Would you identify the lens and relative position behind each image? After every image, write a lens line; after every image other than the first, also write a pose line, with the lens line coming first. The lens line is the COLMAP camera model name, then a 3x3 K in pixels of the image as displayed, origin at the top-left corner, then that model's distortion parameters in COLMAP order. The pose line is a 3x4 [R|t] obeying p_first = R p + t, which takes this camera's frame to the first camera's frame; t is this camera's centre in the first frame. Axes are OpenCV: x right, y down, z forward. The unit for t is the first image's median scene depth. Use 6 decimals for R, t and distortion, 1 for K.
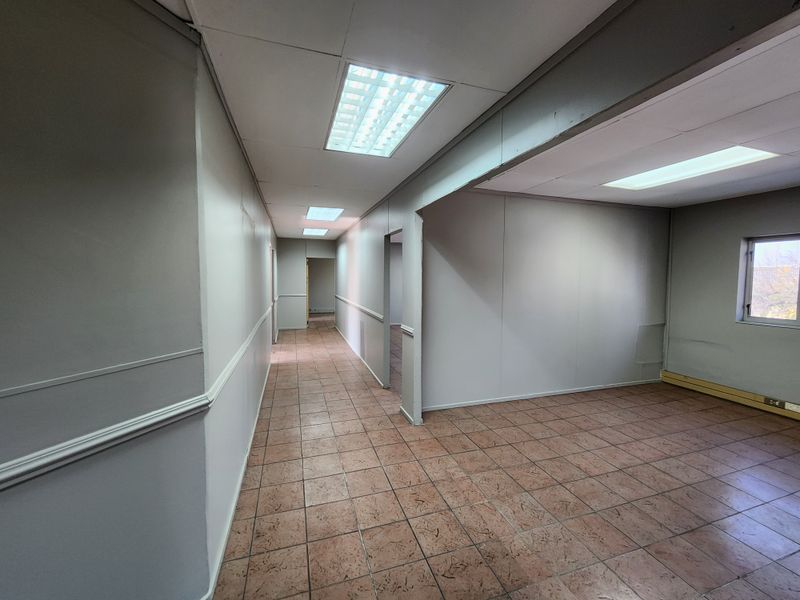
lens RADIAL K [[329.2, 0, 399.5], [0, 329.2, 292.6], [0, 0, 1]] dist [-0.000658, -0.000469]
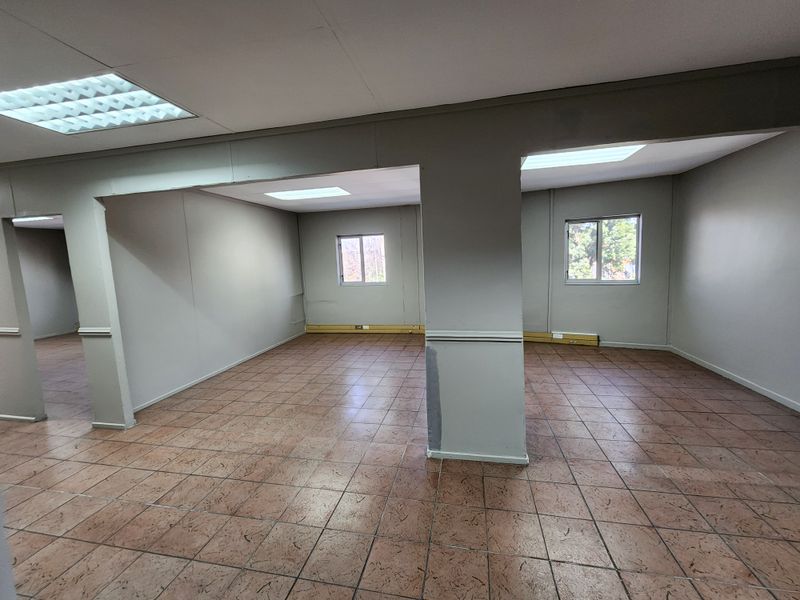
lens RADIAL K [[331.3, 0, 404.8], [0, 331.3, 294.9], [0, 0, 1]] dist [0.000479, -0.000341]
pose [[0.494793, -0.126822, 0.859707, -0.304514], [0.089719, 0.991462, 0.094622, 0.005794], [-0.864367, 0.030314, 0.501947, -0.156587]]
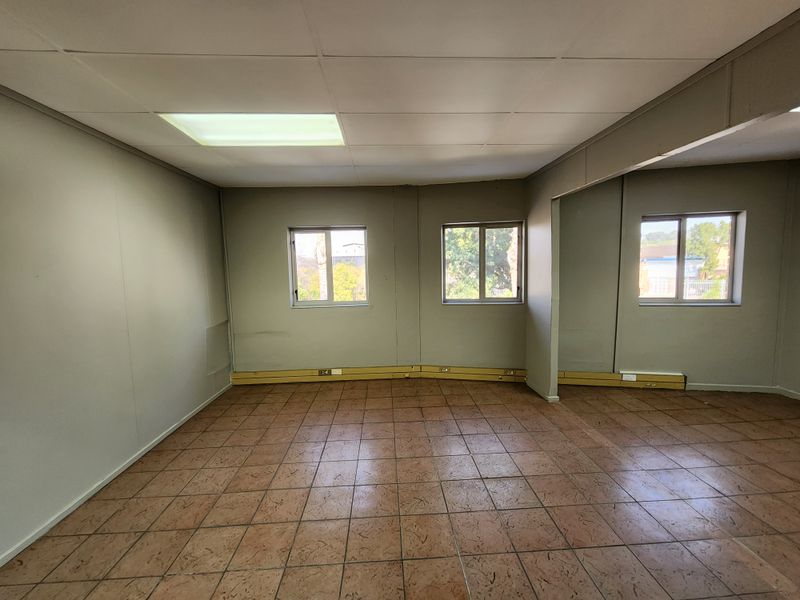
lens RADIAL K [[331.3, 0, 404.8], [0, 331.3, 294.9], [0, 0, 1]] dist [0.000479, -0.000341]
pose [[0.259580, -0.105610, 0.959930, 0.120807], [0.075063, 0.993202, 0.088972, -0.021774], [-0.962800, 0.048960, 0.265743, 0.419116]]
